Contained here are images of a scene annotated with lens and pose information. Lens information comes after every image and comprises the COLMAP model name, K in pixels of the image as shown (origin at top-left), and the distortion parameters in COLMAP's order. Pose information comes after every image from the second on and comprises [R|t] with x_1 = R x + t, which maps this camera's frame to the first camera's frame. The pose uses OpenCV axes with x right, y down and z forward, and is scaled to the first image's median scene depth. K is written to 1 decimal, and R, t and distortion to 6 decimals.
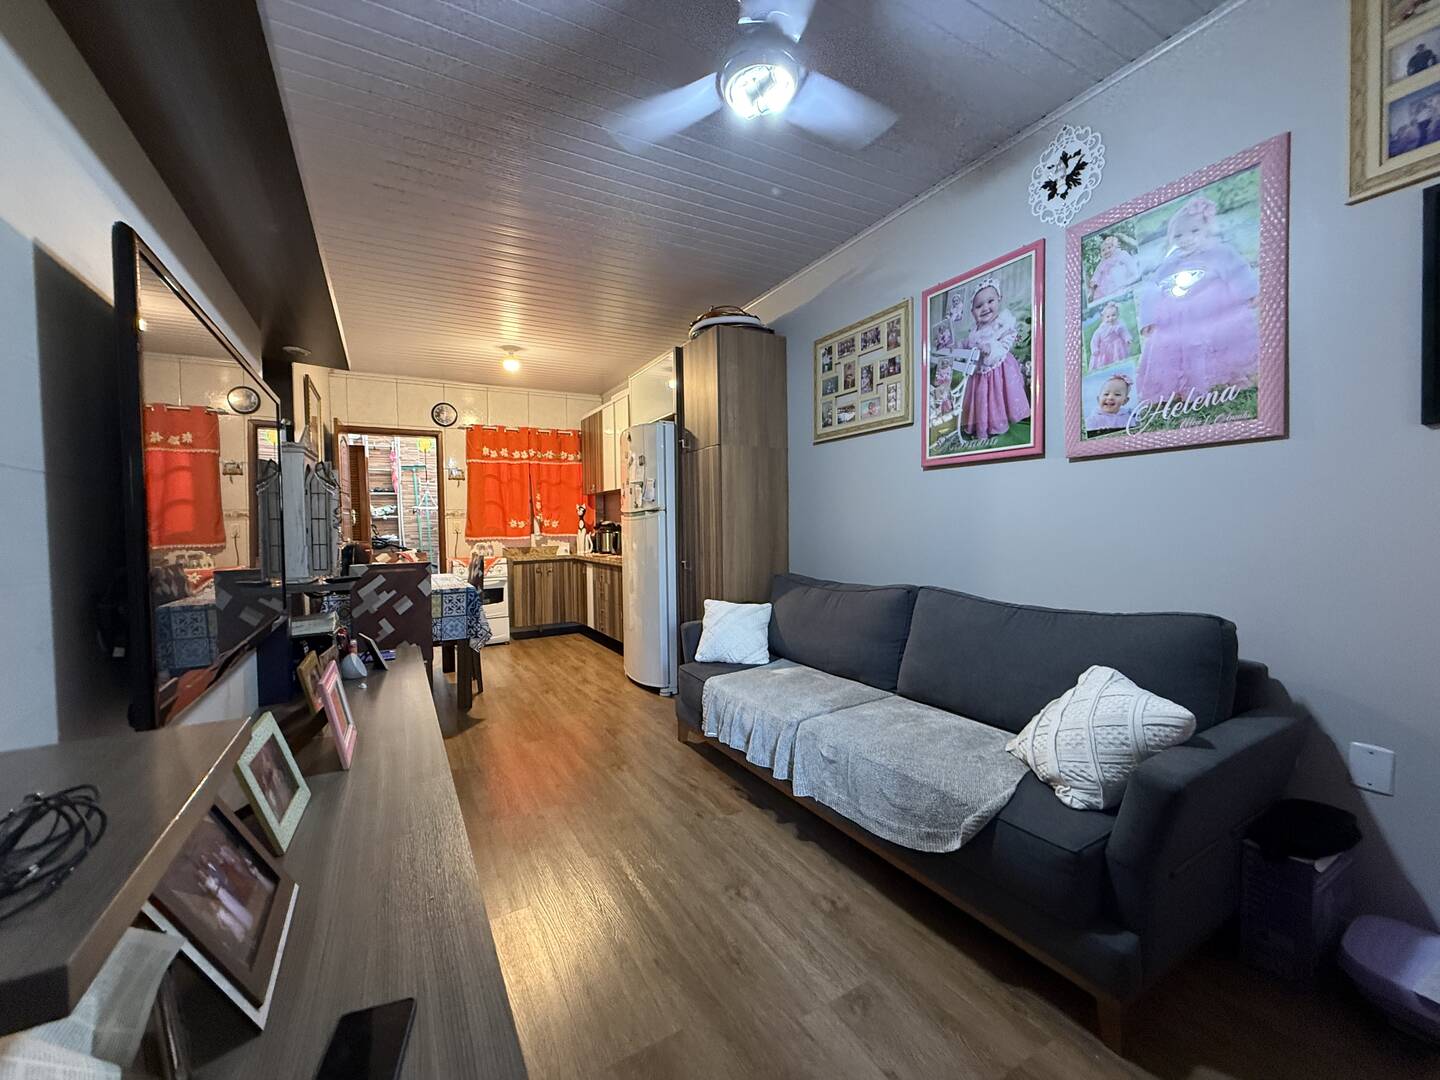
lens RADIAL K [[583.6, 0, 709.2], [0, 583.6, 542.4], [0, 0, 1]] dist [0.000037, 0.000126]
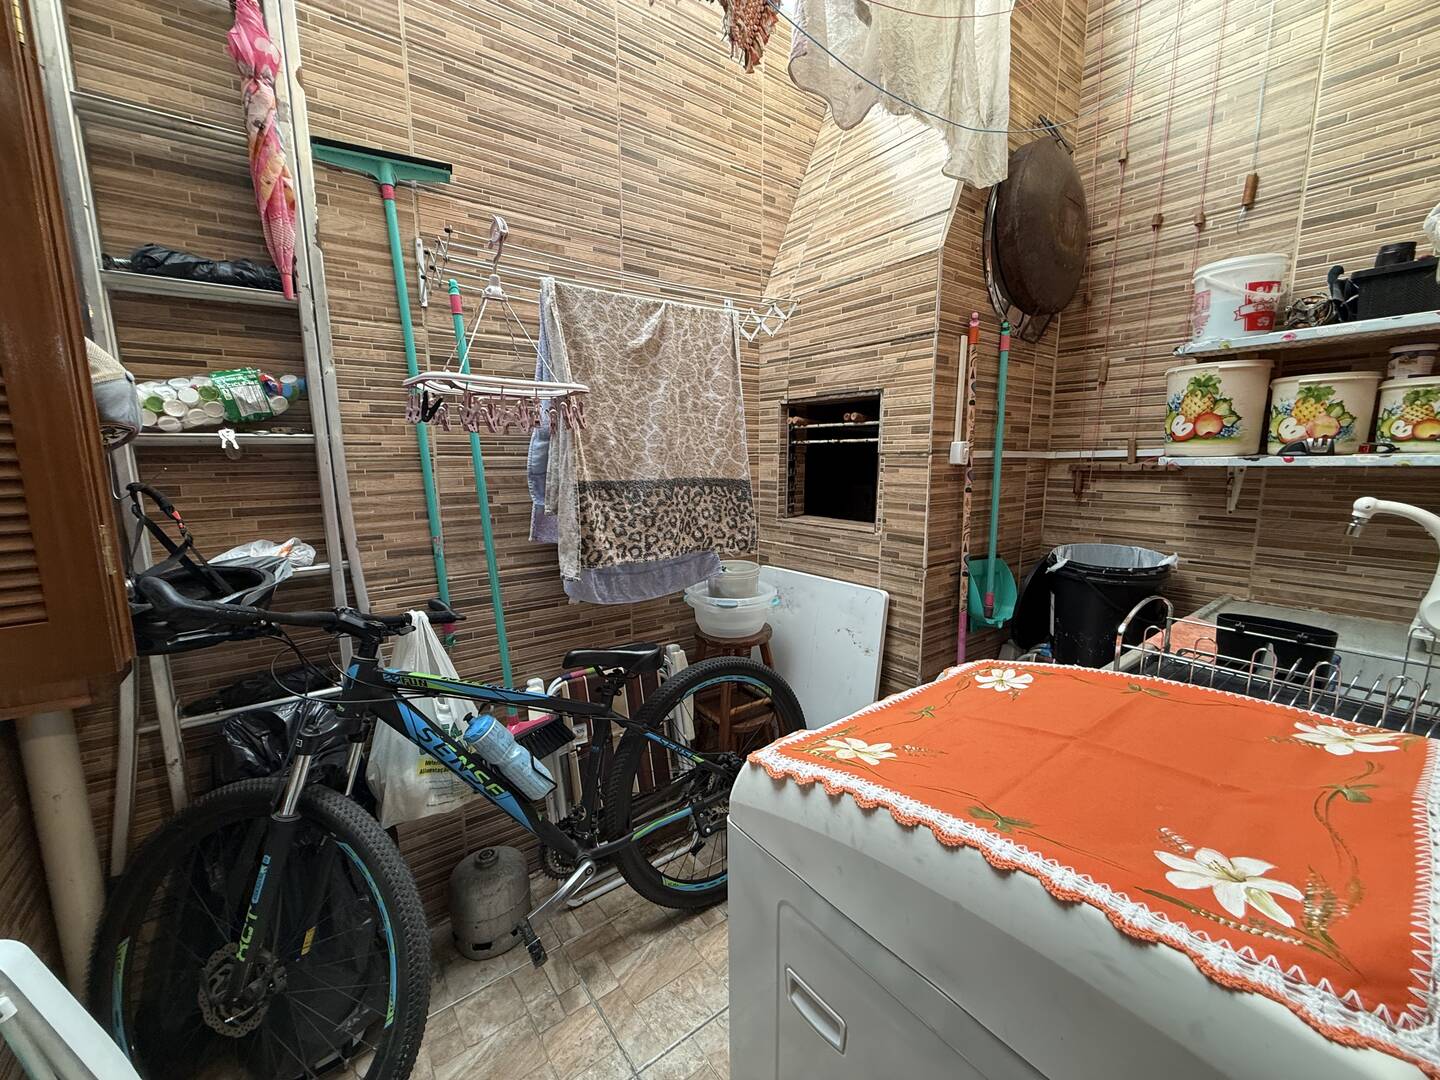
lens RADIAL K [[583.6, 0, 709.2], [0, 583.6, 542.4], [0, 0, 1]] dist [0.000037, 0.000126]
pose [[0.991669, -0.007604, 0.128587, -1.496049], [-0.007714, 0.992959, 0.118209, -0.116777], [-0.128580, -0.118216, 0.984628, 2.761551]]
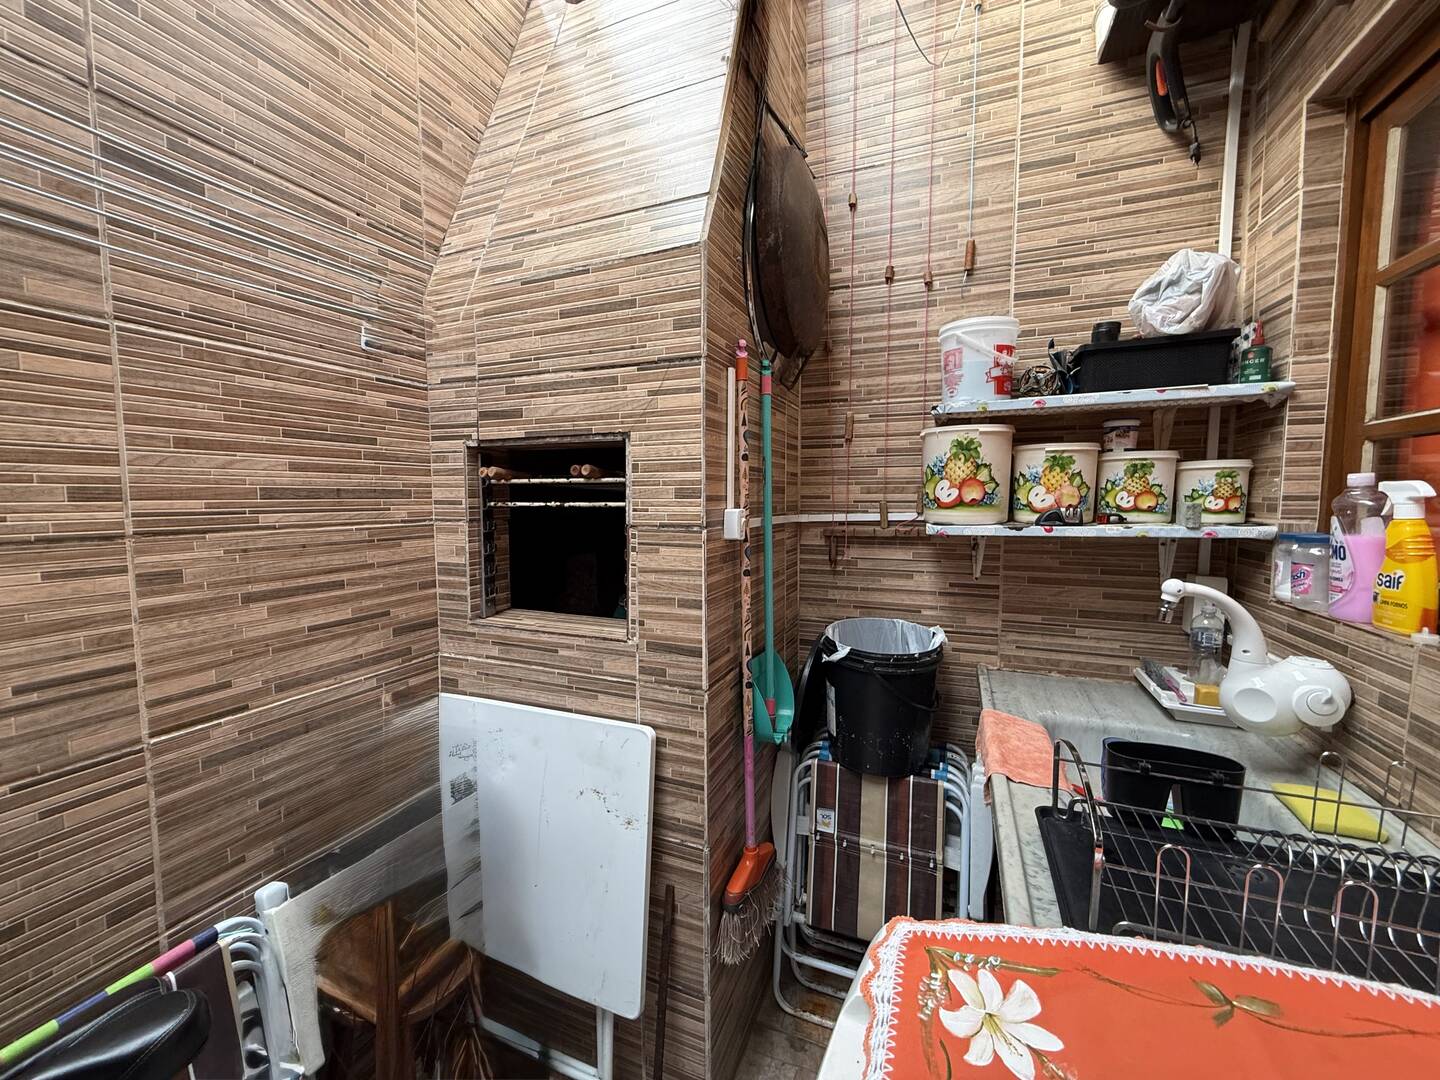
lens RADIAL K [[584.9, 0, 720.0], [0, 584.9, 540.0], [0, 0, 1]] dist [-0.001009, 0.000003]
pose [[0.785602, -0.032743, 0.617865, -1.301024], [0.008004, 0.999053, 0.042766, -0.231316], [-0.618680, -0.028652, 0.785120, 3.649745]]
